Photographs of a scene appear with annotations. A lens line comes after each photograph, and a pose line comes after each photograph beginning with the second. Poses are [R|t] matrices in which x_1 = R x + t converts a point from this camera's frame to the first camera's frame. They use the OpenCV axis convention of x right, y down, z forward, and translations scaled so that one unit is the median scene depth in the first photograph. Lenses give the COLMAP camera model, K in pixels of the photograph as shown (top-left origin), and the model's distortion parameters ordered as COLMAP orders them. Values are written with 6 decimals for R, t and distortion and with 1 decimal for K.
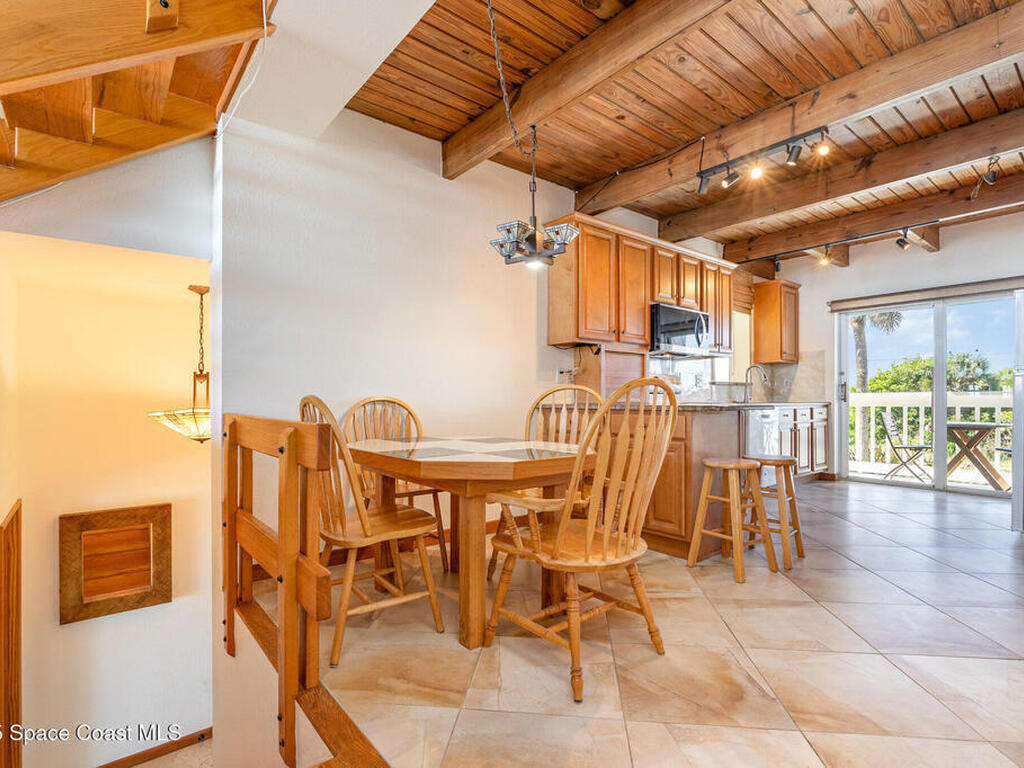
lens RADIAL K [[513.4, 0, 511.6], [0, 513.4, 402.6], [0, 0, 1]] dist [-0.001810, -0.001143]
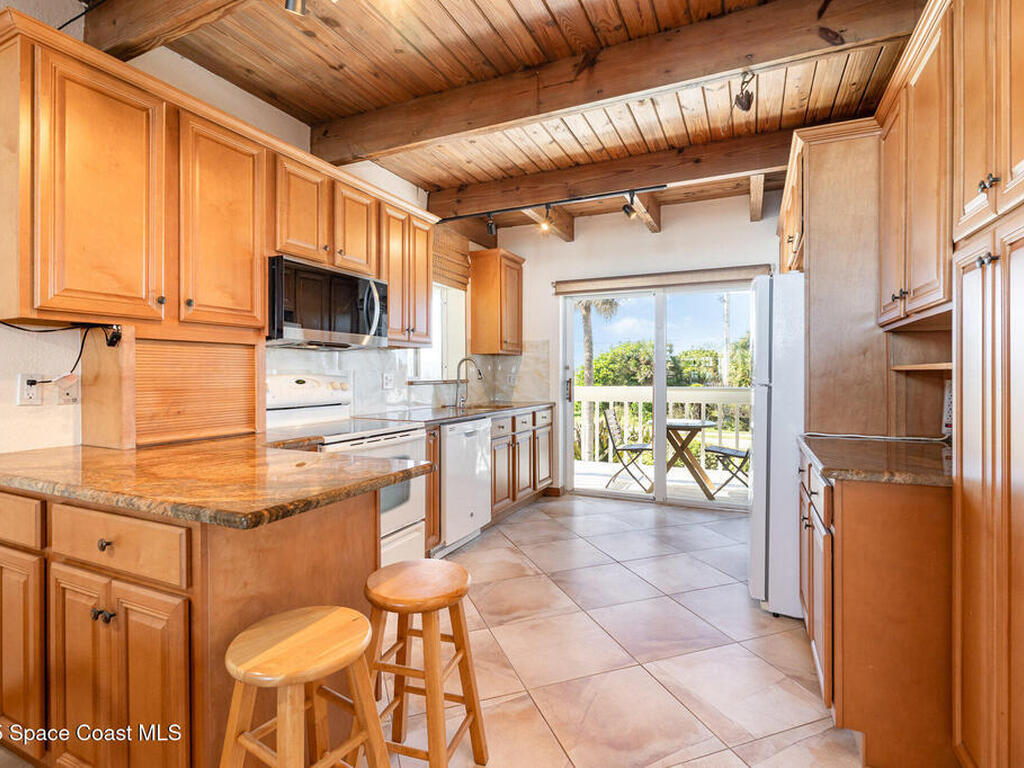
lens RADIAL K [[510.7, 0, 512.0], [0, 510.7, 384.0], [0, 0, 1]] dist [-0.000115, -0.000287]
pose [[0.901173, -0.007963, 0.433387, 0.210915], [0.001247, 0.999875, 0.015778, -0.047168], [-0.433458, -0.013678, 0.901070, 0.299163]]
